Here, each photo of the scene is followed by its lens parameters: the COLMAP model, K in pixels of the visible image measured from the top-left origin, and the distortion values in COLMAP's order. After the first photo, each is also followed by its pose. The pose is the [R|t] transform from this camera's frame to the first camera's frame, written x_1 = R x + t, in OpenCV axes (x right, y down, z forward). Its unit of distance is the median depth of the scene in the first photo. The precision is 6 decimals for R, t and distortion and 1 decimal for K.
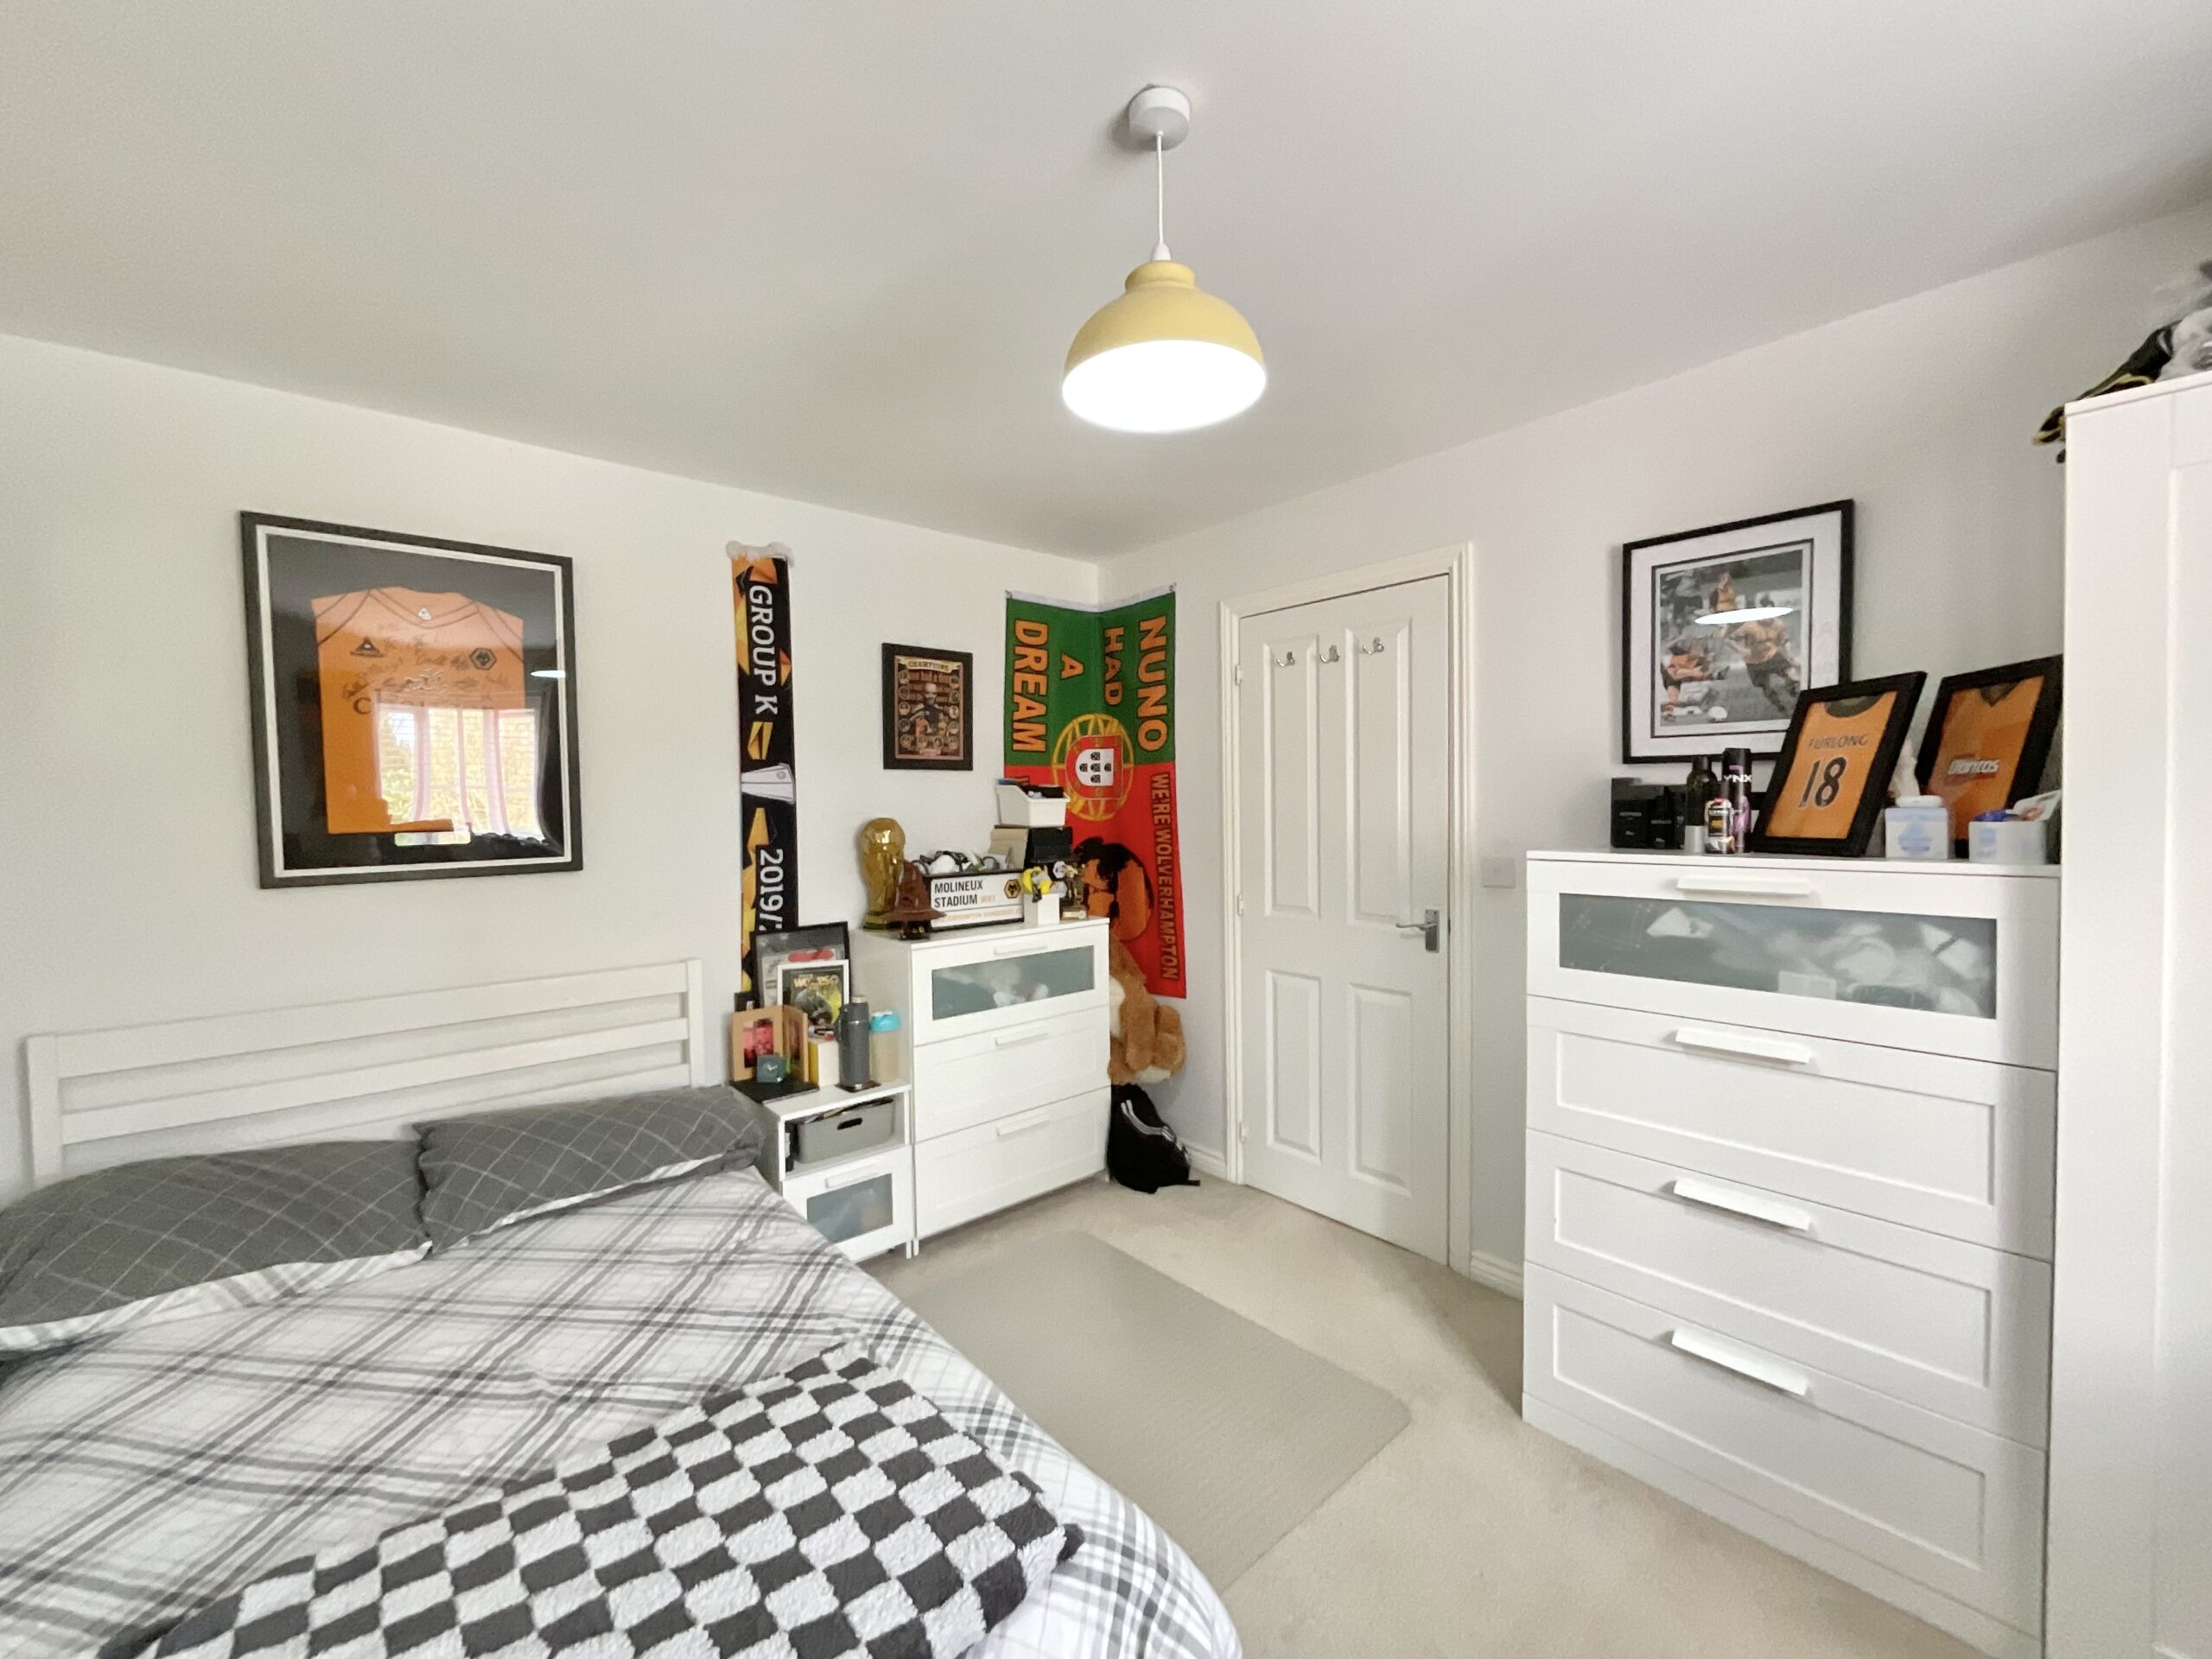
lens RADIAL K [[896.6, 0, 1106.0], [0, 896.6, 829.5], [0, 0, 1]] dist [0.000212, 0.000270]
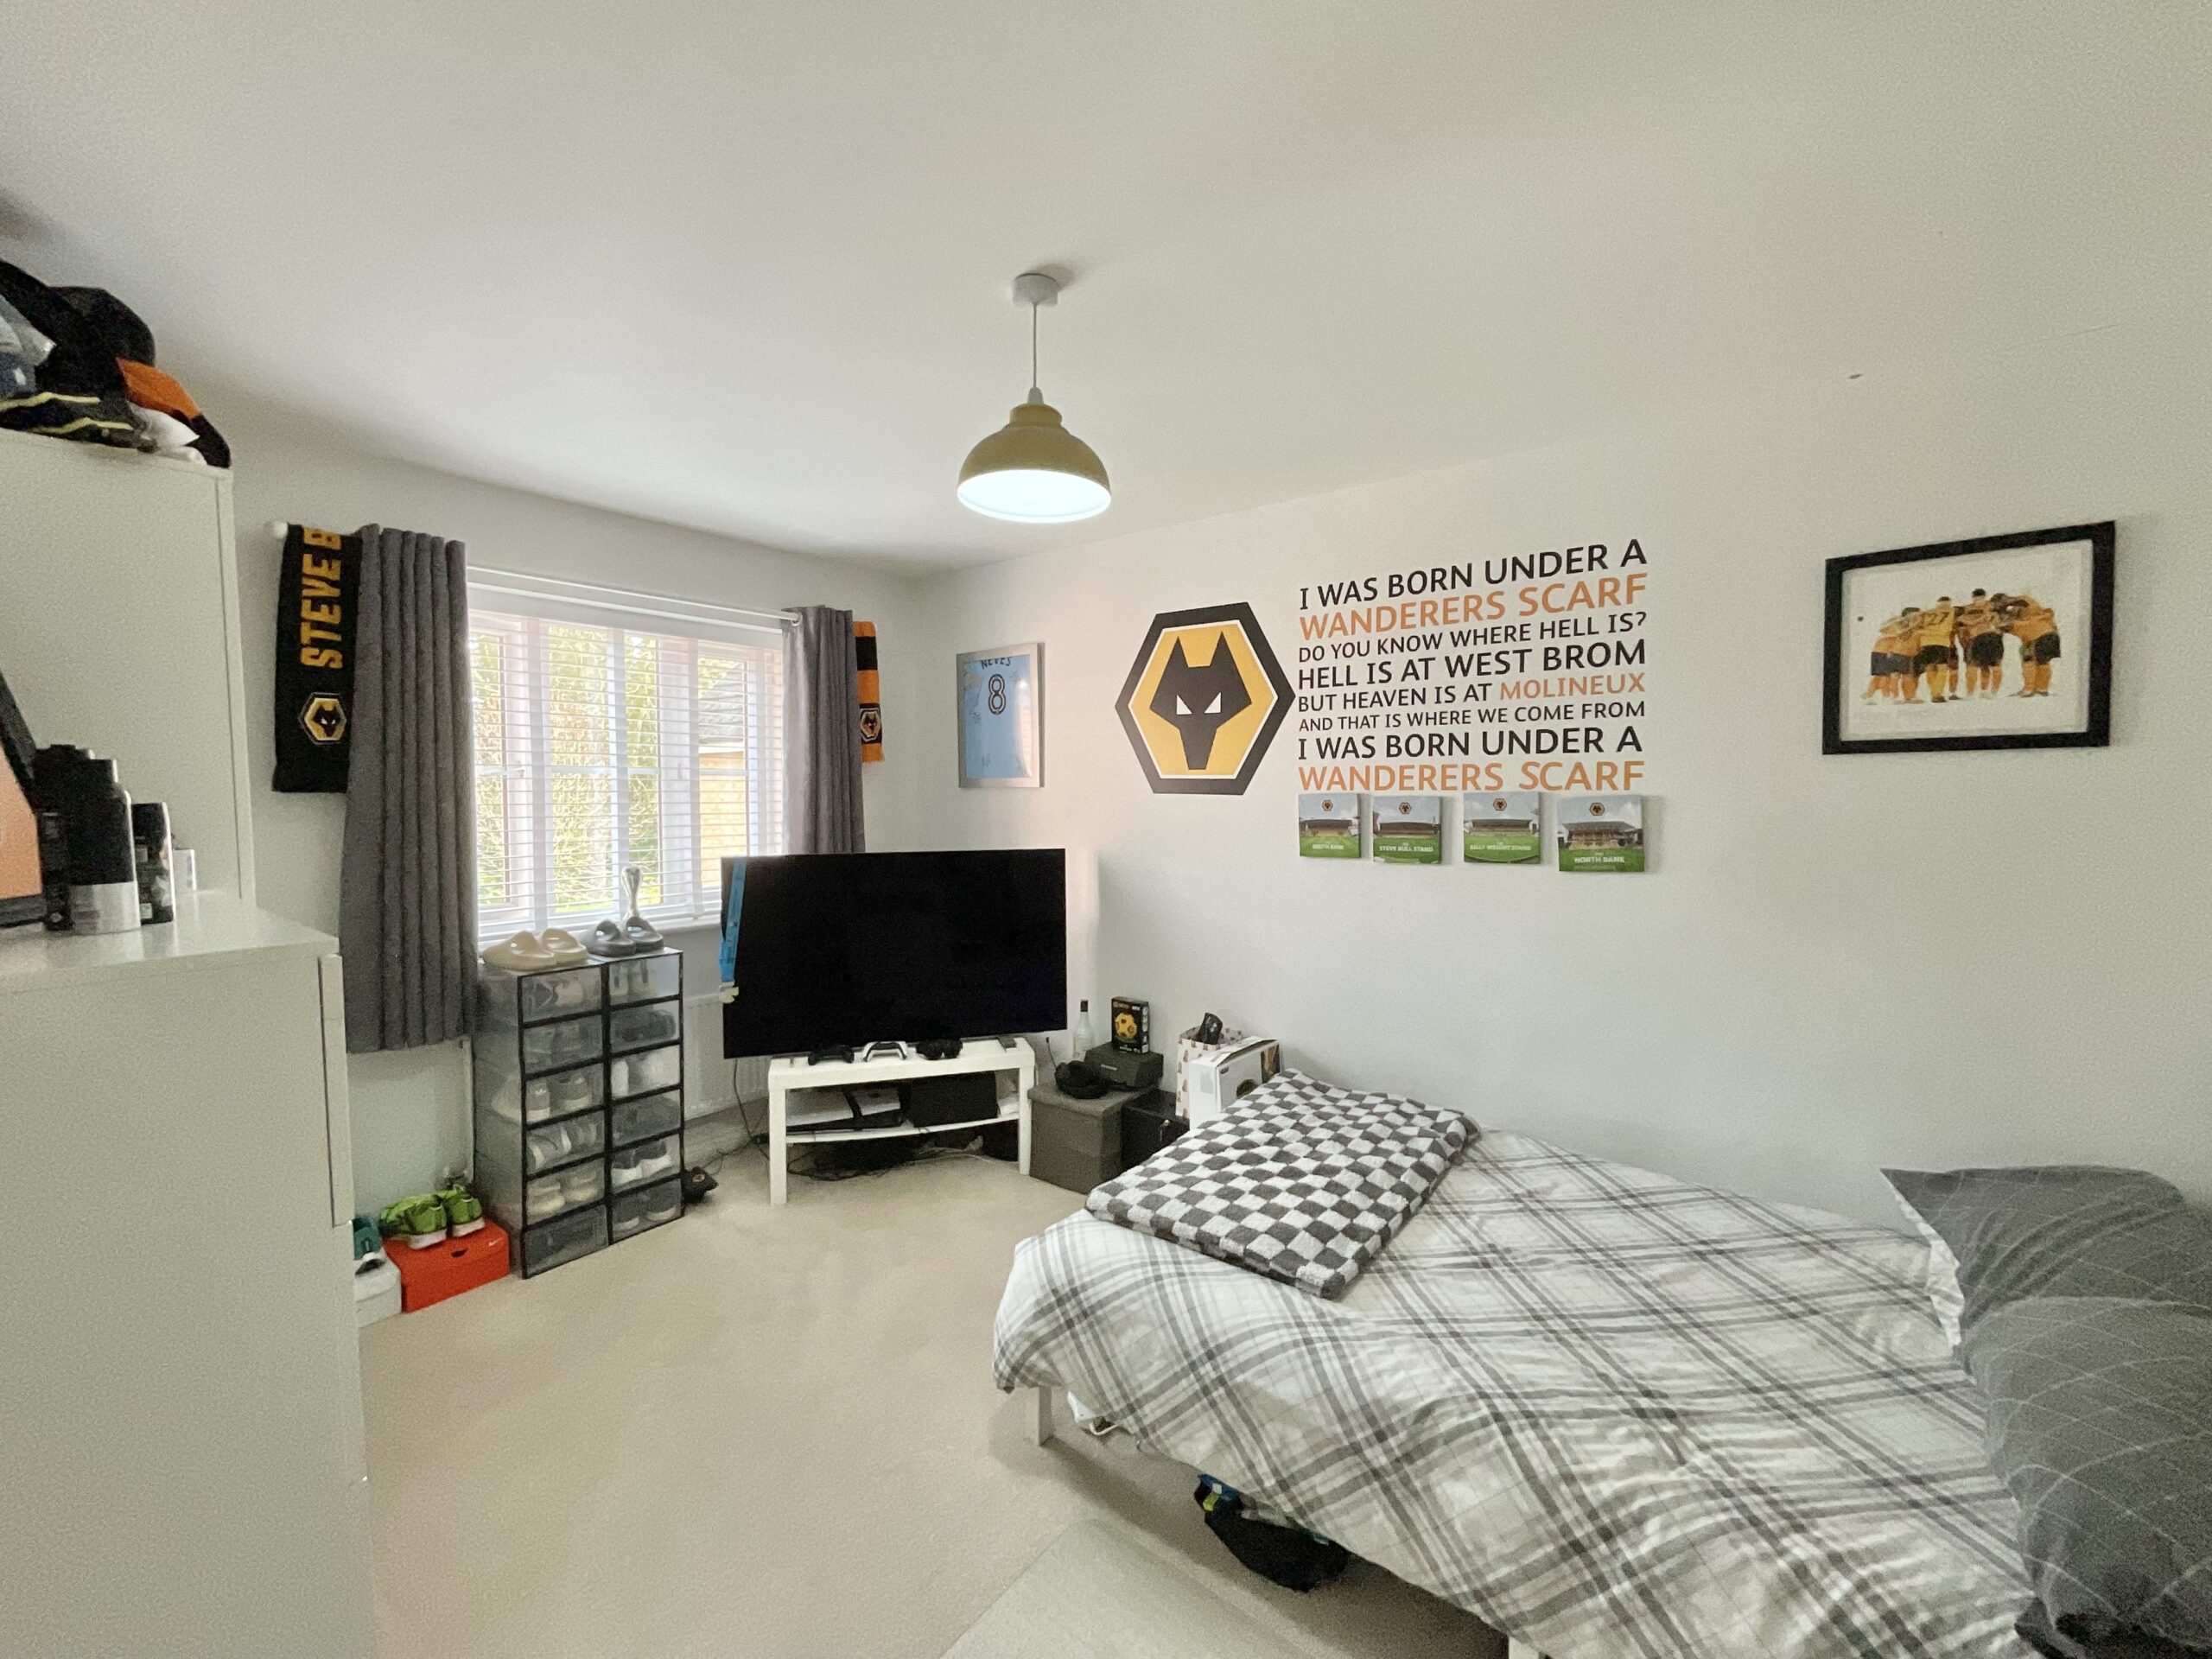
lens RADIAL K [[896.6, 0, 1106.0], [0, 896.6, 829.5], [0, 0, 1]] dist [0.000212, 0.000270]
pose [[-0.985497, 0.024138, -0.167970, 0.126961], [0.010509, 0.996613, 0.081561, -0.070223], [0.169370, 0.078613, -0.982412, 1.864203]]
